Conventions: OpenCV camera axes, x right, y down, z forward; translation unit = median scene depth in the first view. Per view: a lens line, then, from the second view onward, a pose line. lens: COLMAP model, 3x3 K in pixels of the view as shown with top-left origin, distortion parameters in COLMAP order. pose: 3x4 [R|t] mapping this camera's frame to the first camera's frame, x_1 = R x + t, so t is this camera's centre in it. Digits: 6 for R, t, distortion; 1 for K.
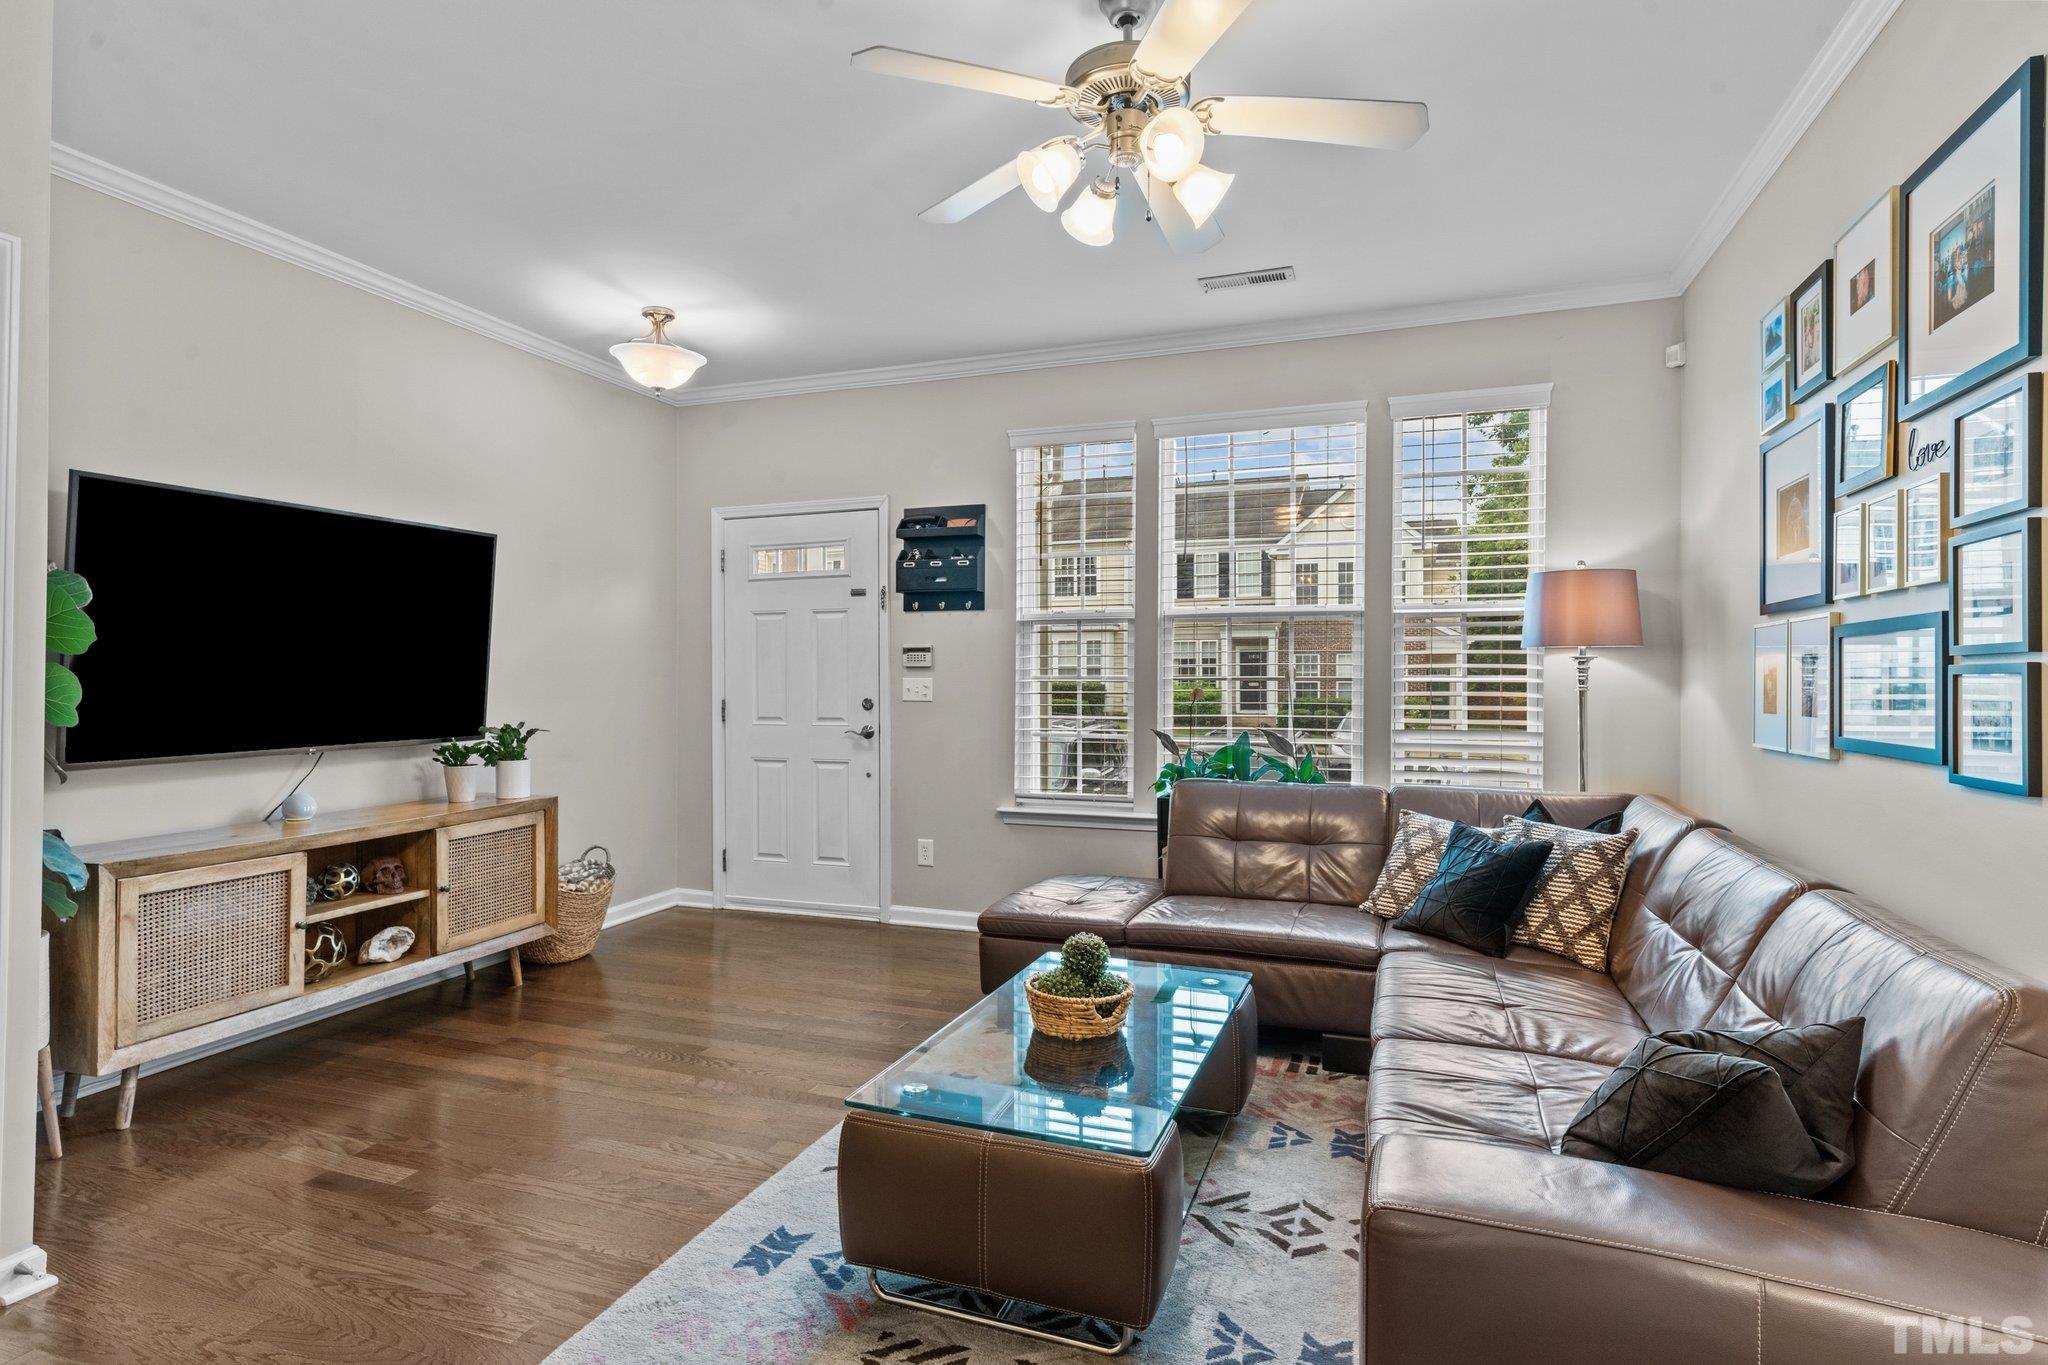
lens RADIAL K [[1046.9, 0, 1017.3], [0, 1046.9, 677.0], [0, 0, 1]] dist [-0.001517, -0.001106]
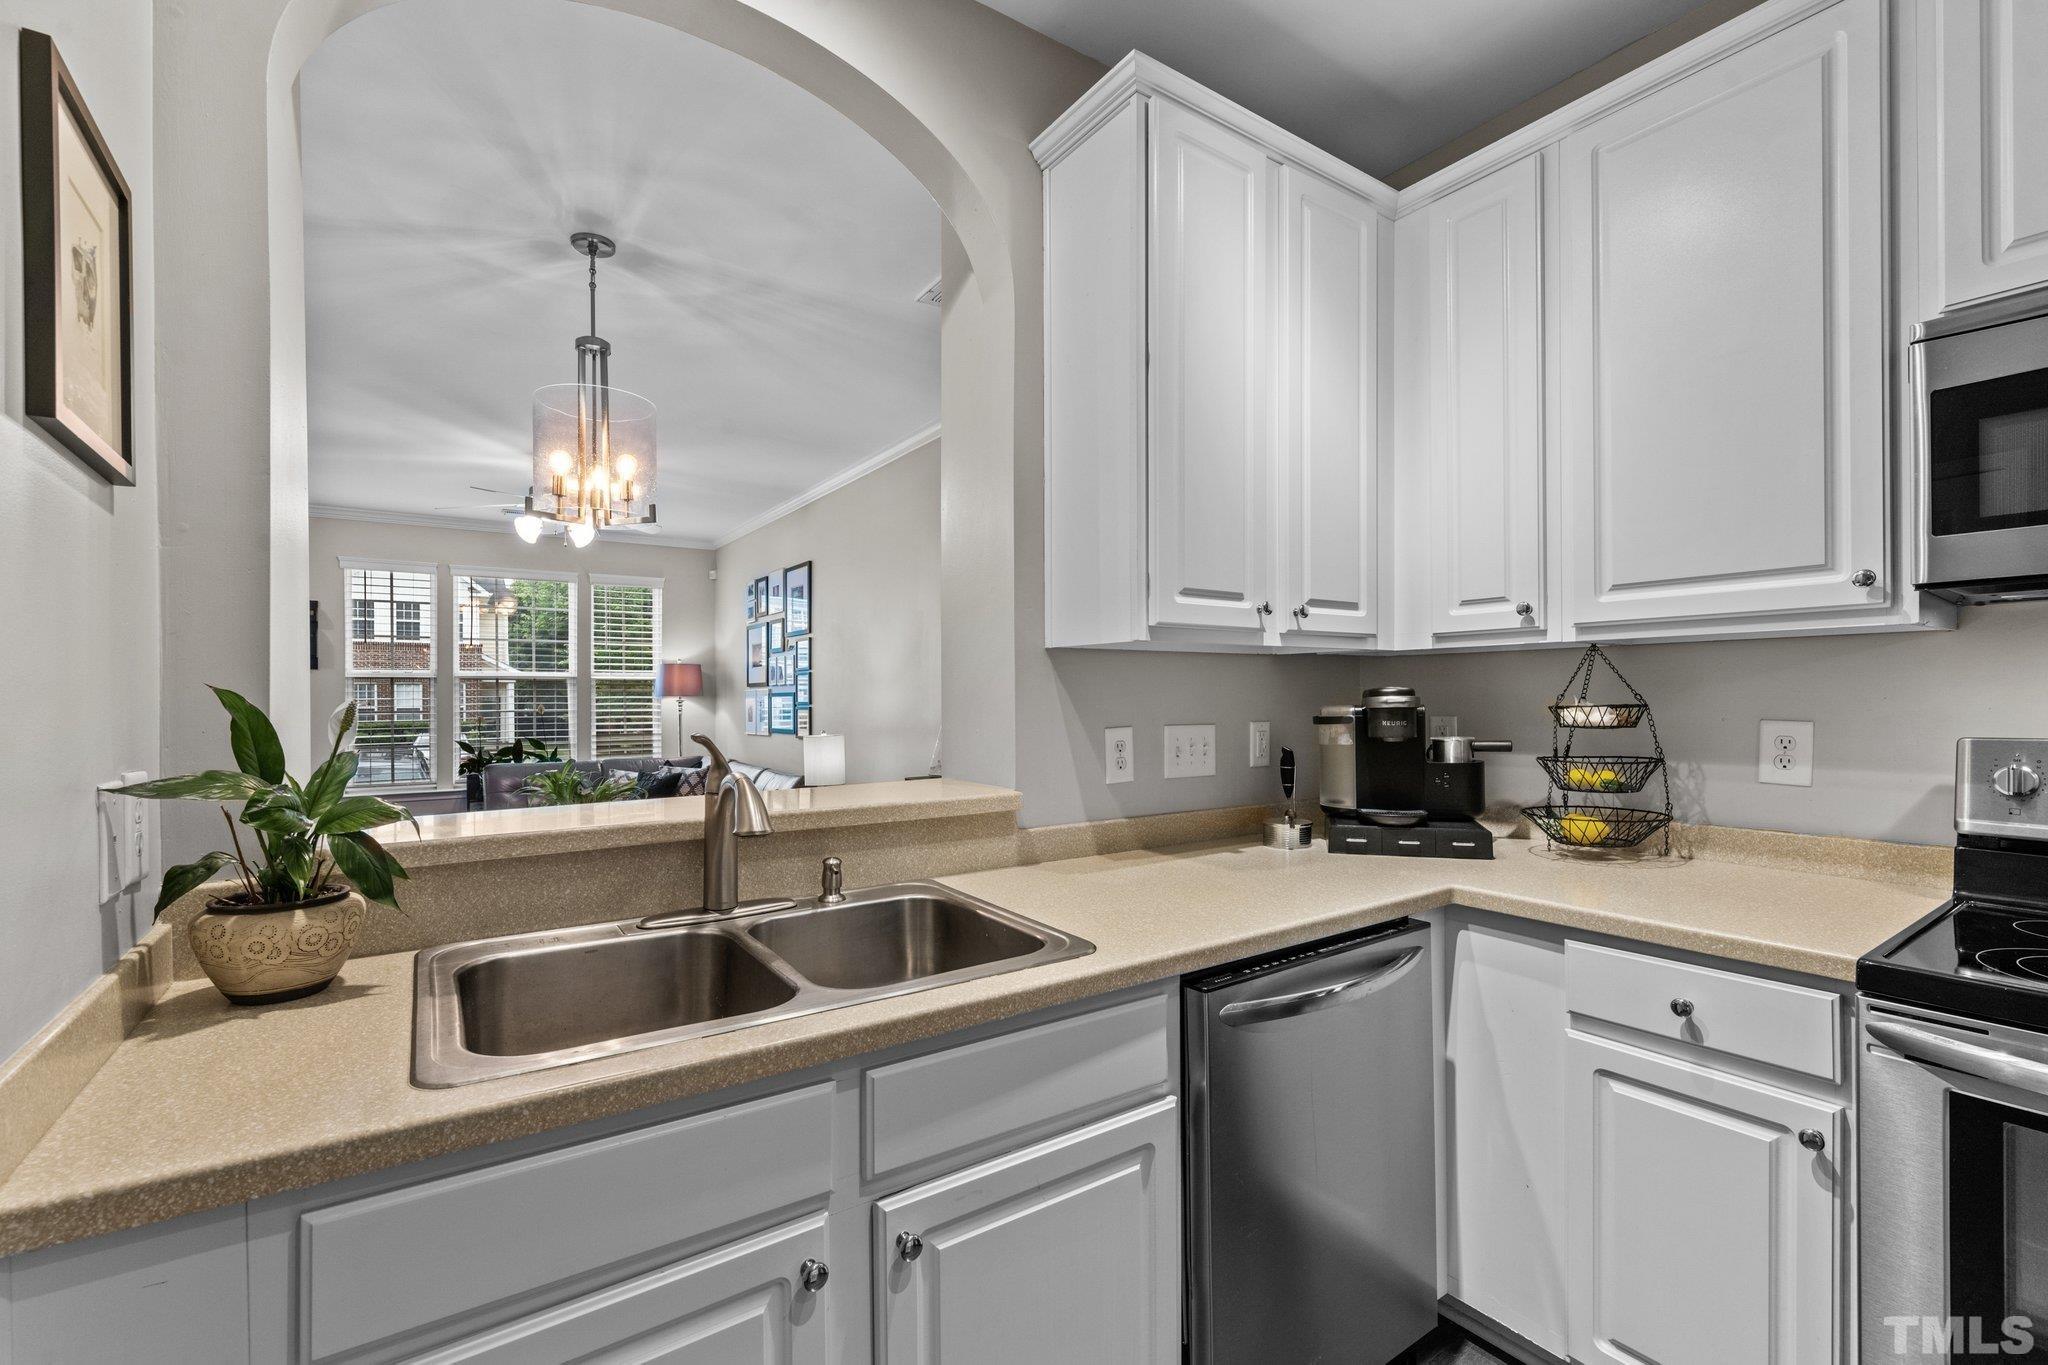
lens RADIAL K [[885.9, 0, 1021.3], [0, 885.9, 700.9], [0, 0, 1]] dist [0.000620, -0.000063]
pose [[0.580916, -0.007845, 0.813925, -0.758685], [0.006098, 0.999967, 0.005286, -0.027509], [-0.813940, 0.001892, 0.580945, -0.933310]]
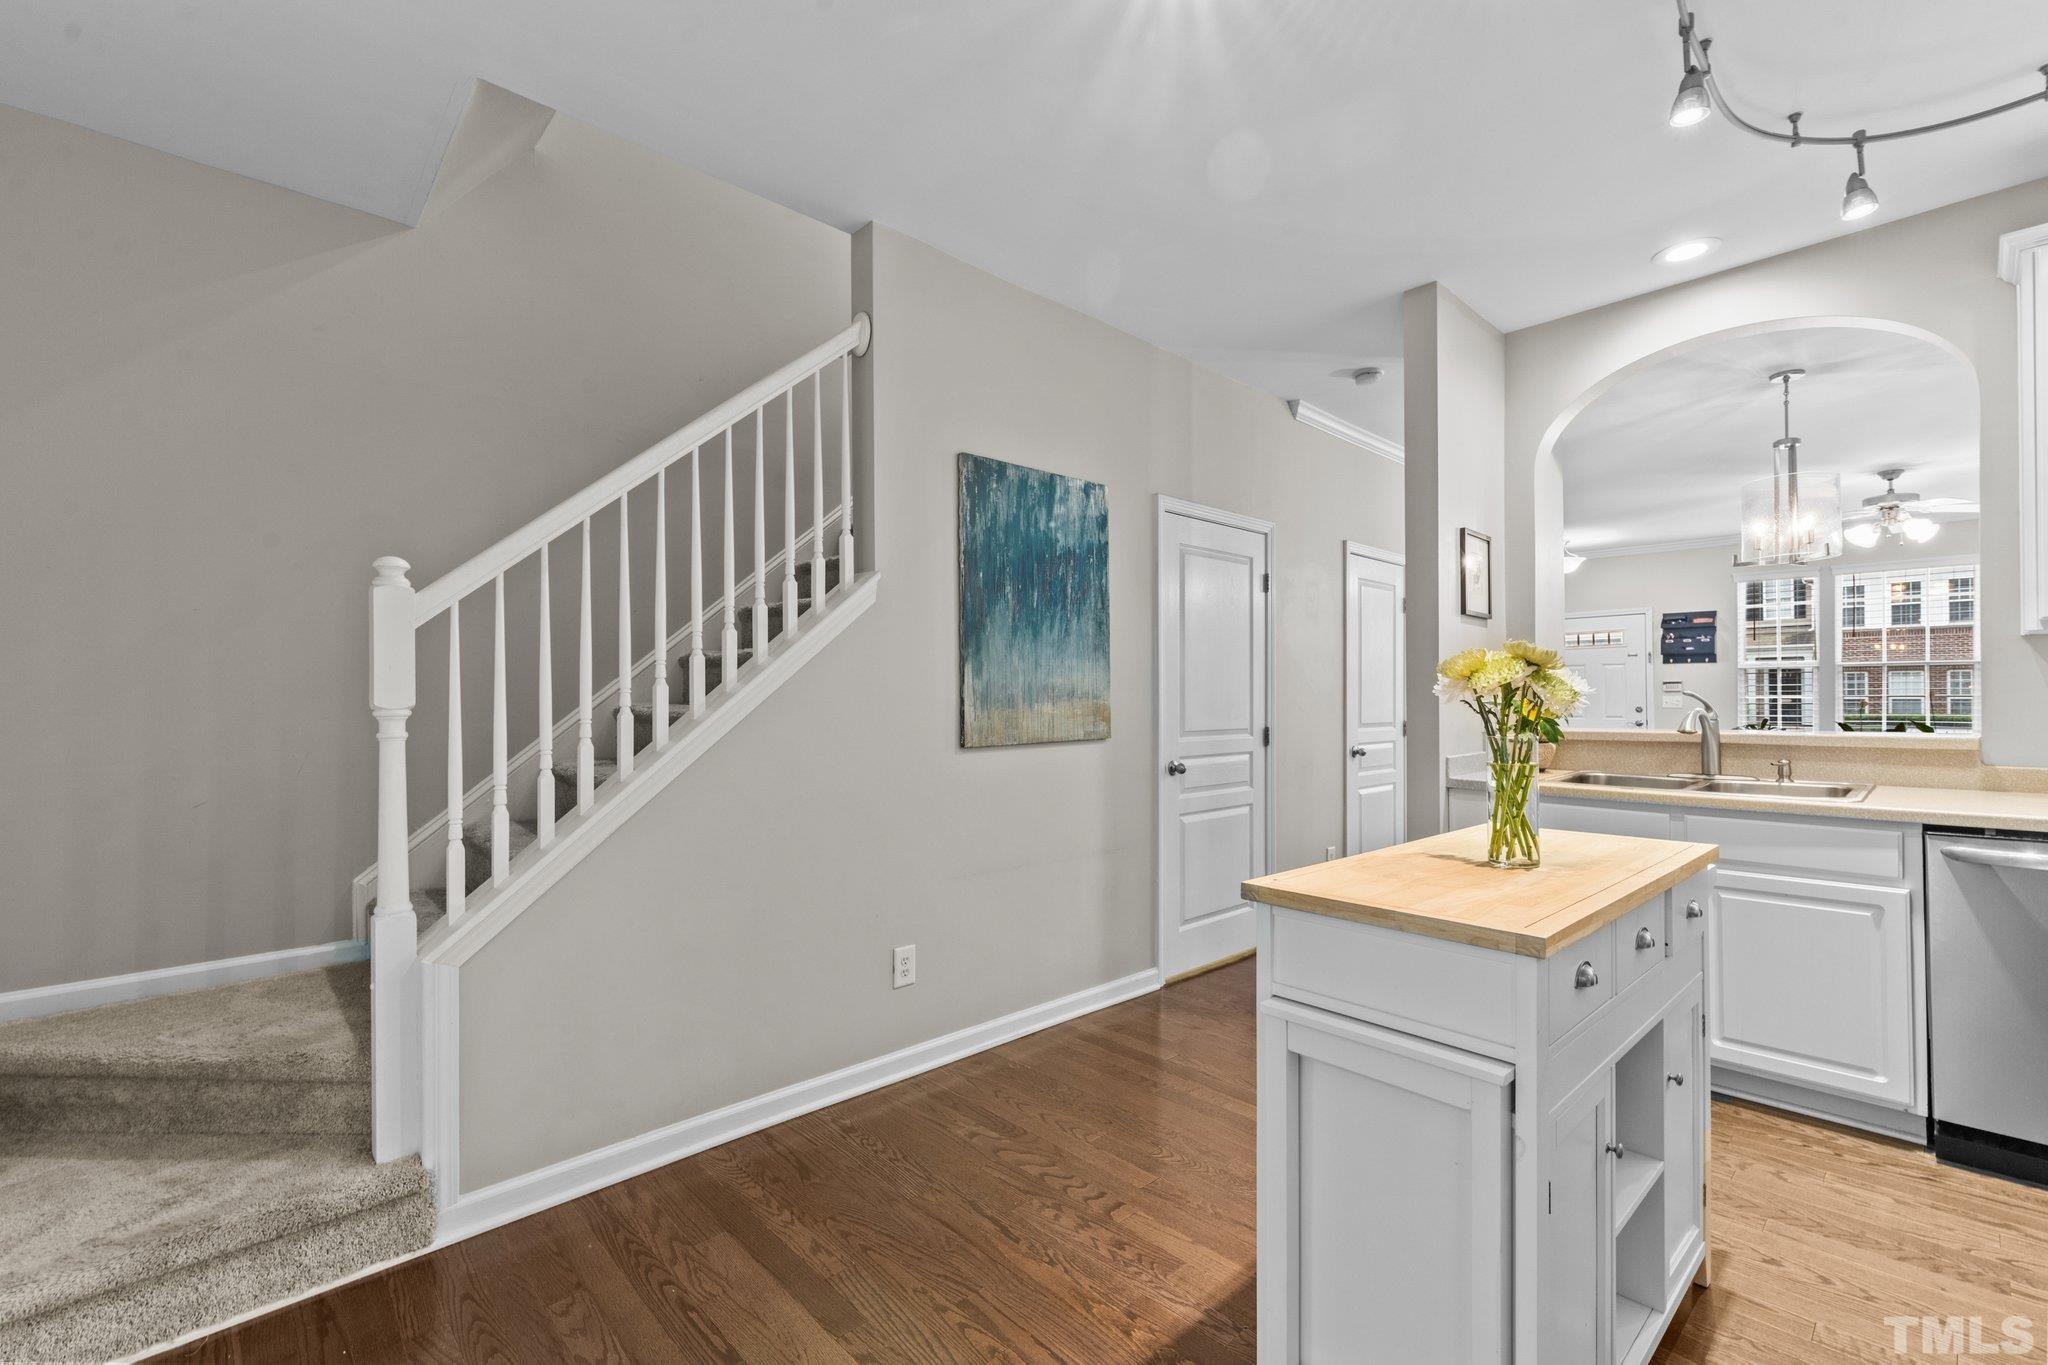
lens RADIAL K [[885.9, 0, 1021.3], [0, 885.9, 700.9], [0, 0, 1]] dist [0.000620, -0.000063]
pose [[0.894161, -0.004476, -0.447723, -0.716790], [0.006806, 0.999970, 0.003596, -0.008228], [0.447694, -0.006262, 0.894165, -1.742822]]
